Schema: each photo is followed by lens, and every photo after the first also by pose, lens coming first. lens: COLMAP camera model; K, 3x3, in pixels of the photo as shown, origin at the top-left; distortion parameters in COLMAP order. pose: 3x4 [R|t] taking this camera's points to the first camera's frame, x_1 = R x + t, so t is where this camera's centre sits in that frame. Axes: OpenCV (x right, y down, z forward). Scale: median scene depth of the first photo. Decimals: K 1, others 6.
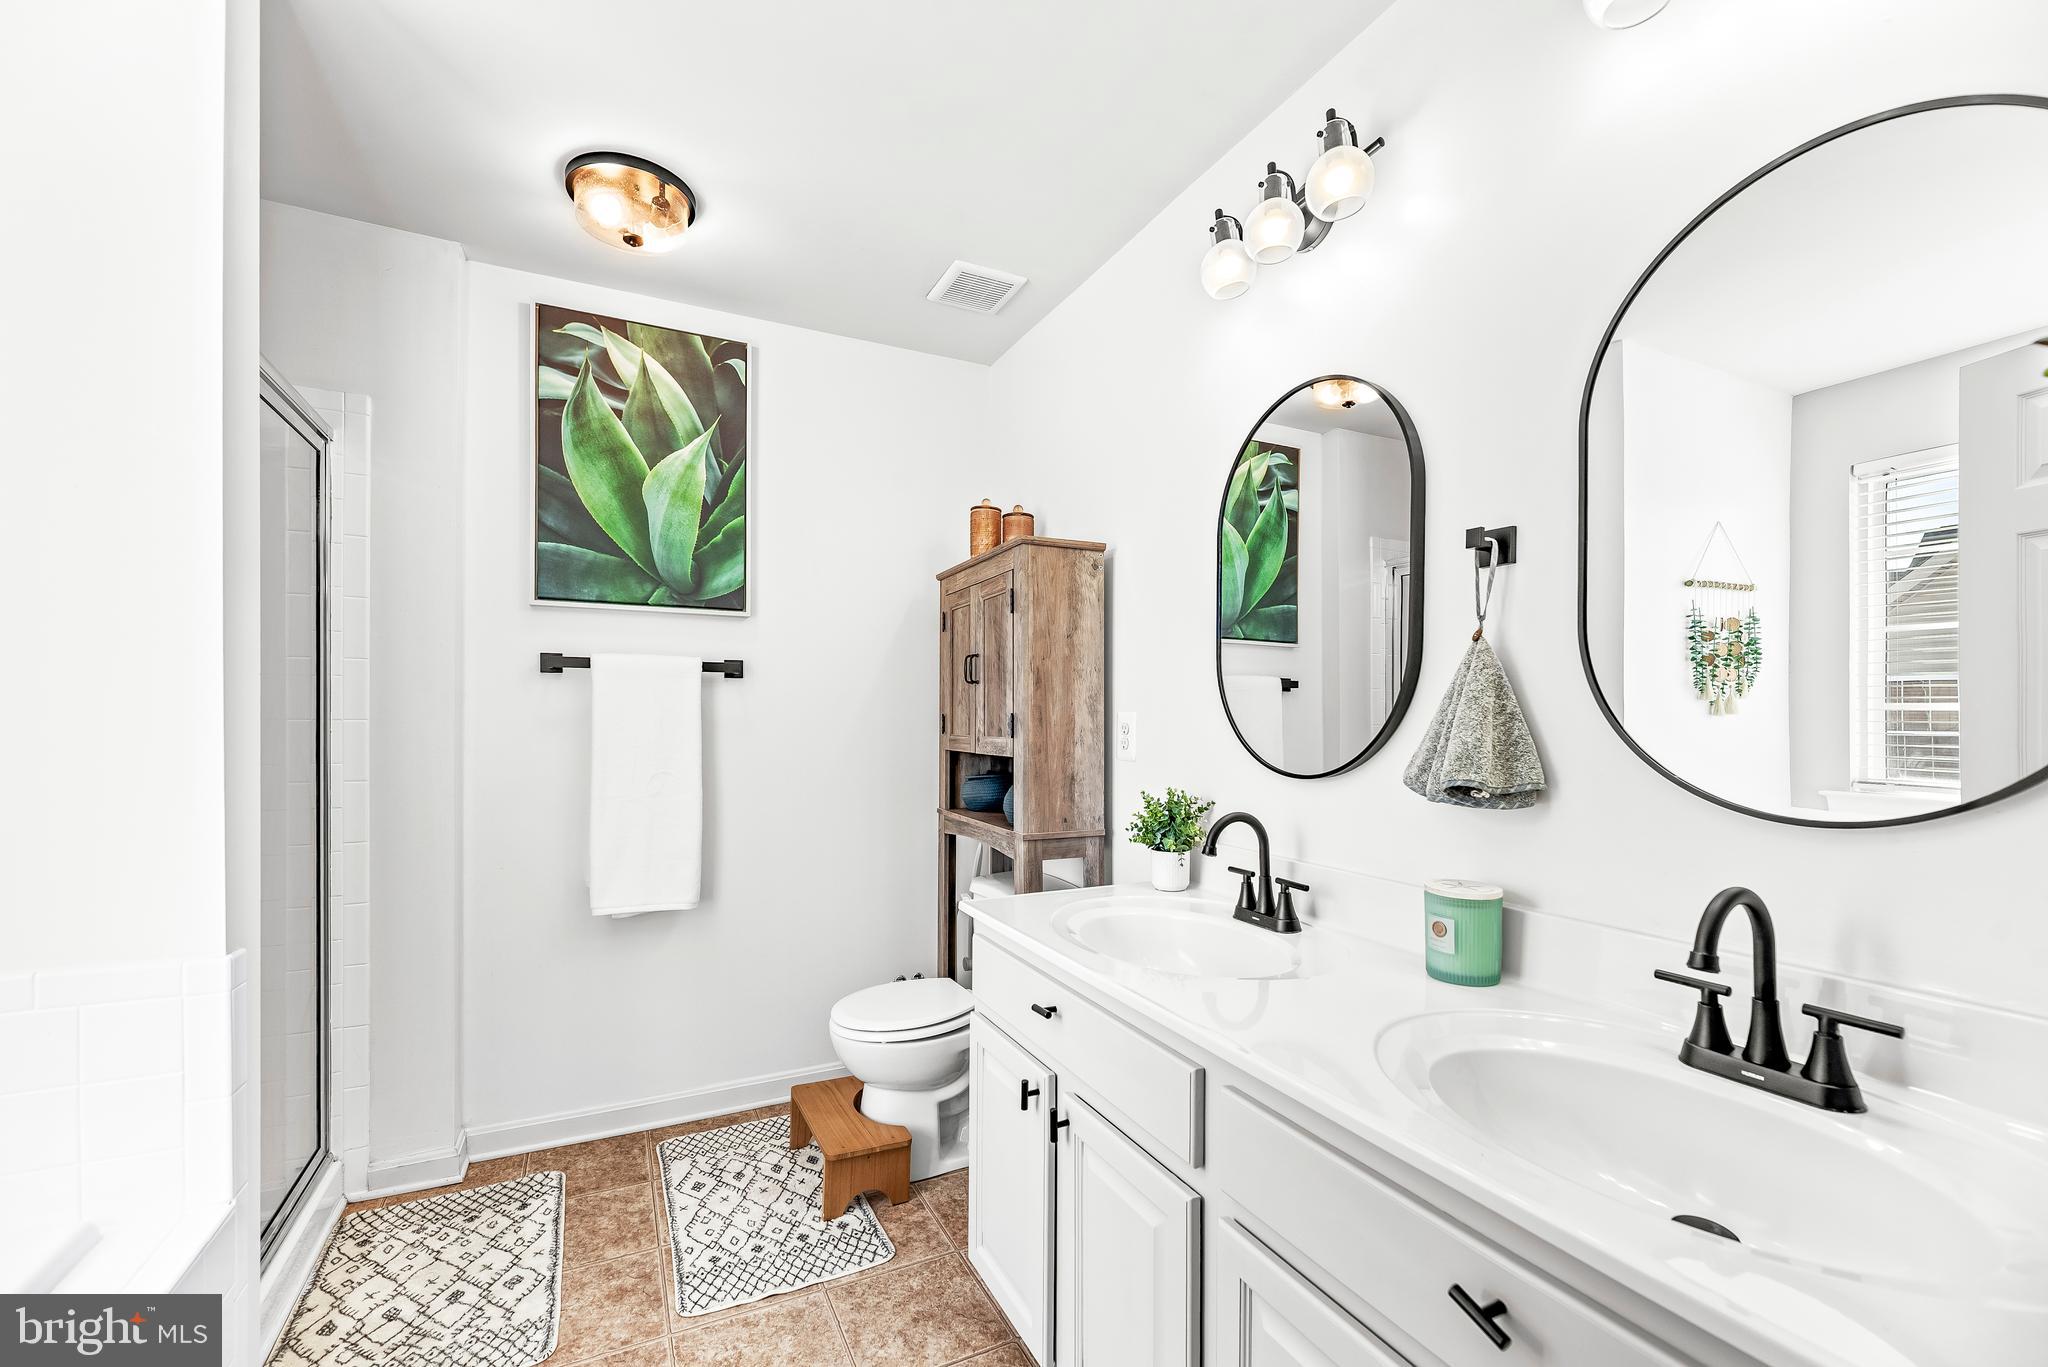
lens RADIAL K [[830.8, 0, 1026.2], [0, 830.8, 696.5], [0, 0, 1]] dist [-0.003769, 0.000480]
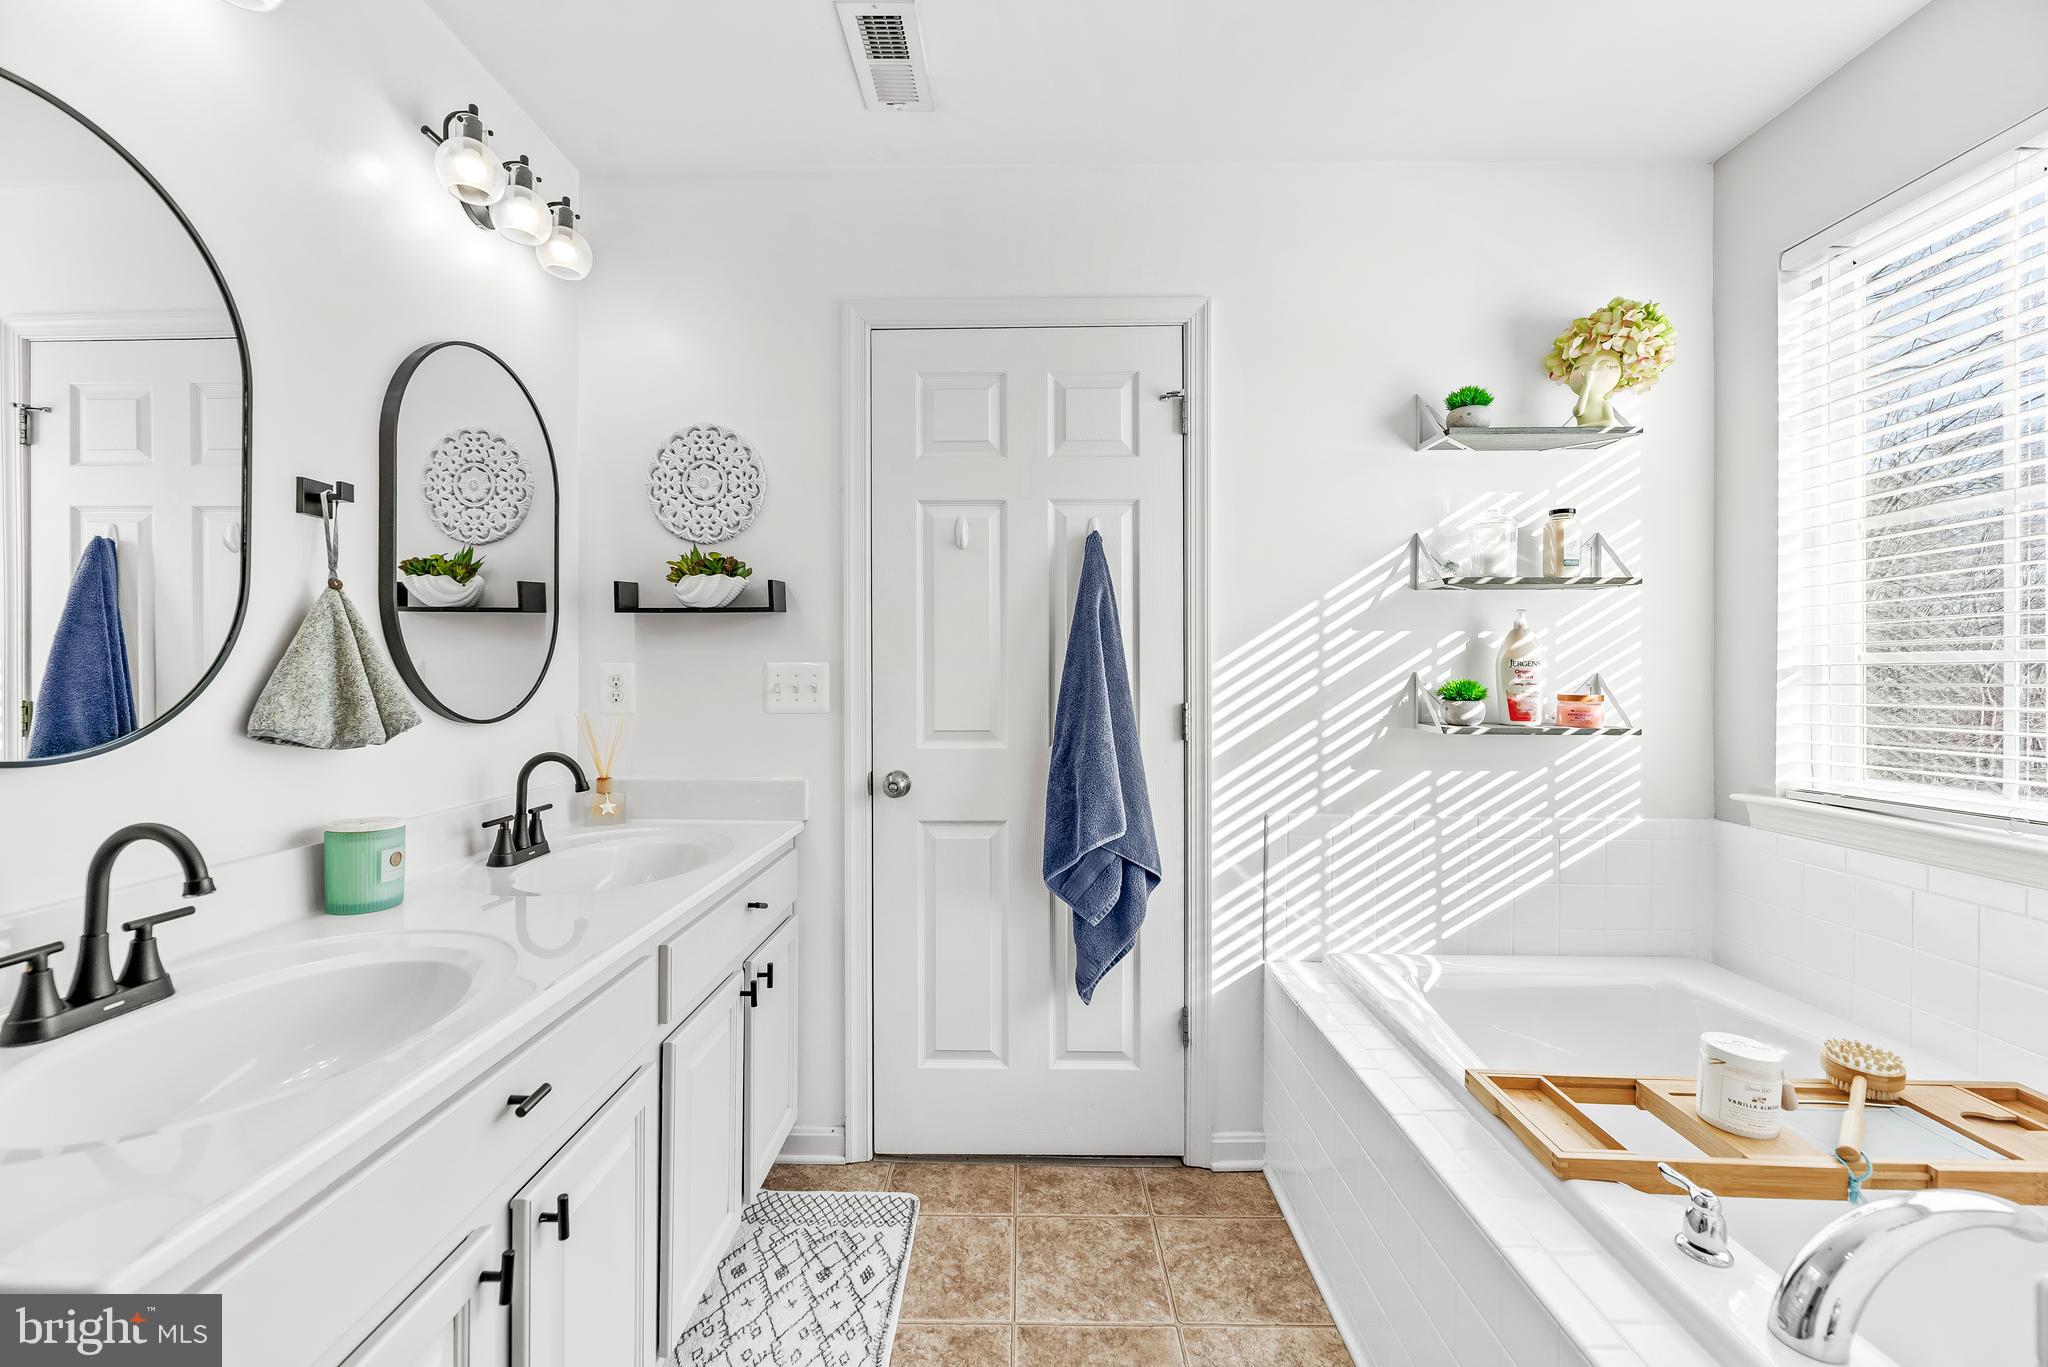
lens RADIAL K [[830.8, 0, 1020.4], [0, 830.8, 679.1], [0, 0, 1]] dist [-0.003769, 0.000480]
pose [[-0.887935, 0.000519, 0.459969, -0.780064], [0.000445, 1.000000, -0.000270, 0.038875], [-0.459969, -0.000035, -0.887935, 1.622017]]
